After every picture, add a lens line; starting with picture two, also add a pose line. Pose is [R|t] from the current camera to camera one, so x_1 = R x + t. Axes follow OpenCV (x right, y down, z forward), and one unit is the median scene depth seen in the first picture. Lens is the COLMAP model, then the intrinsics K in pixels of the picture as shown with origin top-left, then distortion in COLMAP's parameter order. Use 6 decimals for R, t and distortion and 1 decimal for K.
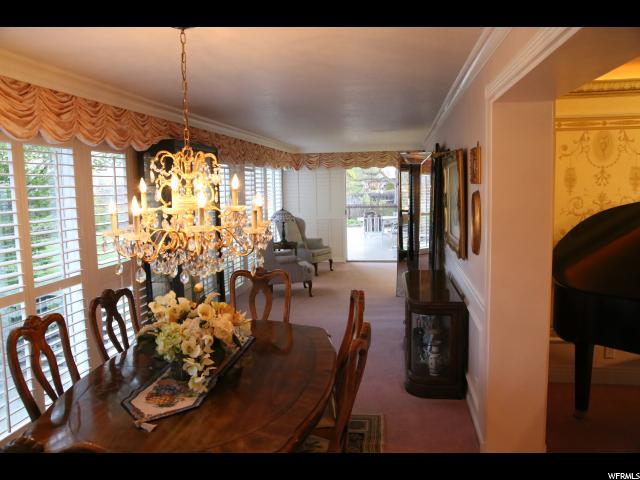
lens RADIAL K [[518.5, 0, 320.0], [0, 518.5, 240.0], [0, 0, 1]] dist [-0.141692, 0.139752]
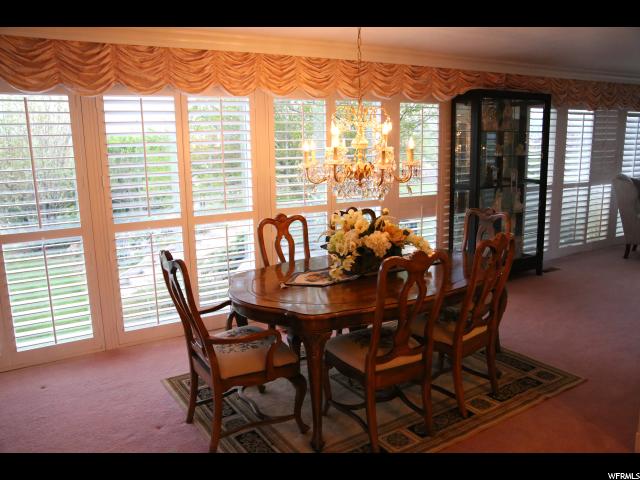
lens RADIAL K [[518.5, 0, 320.0], [0, 518.5, 240.0], [0, 0, 1]] dist [-0.141692, 0.139752]
pose [[0.619348, 0.152748, -0.770114, 0.729889], [-0.073953, 0.987881, 0.136466, 0.001571], [0.781625, -0.027567, 0.623139, 0.073100]]
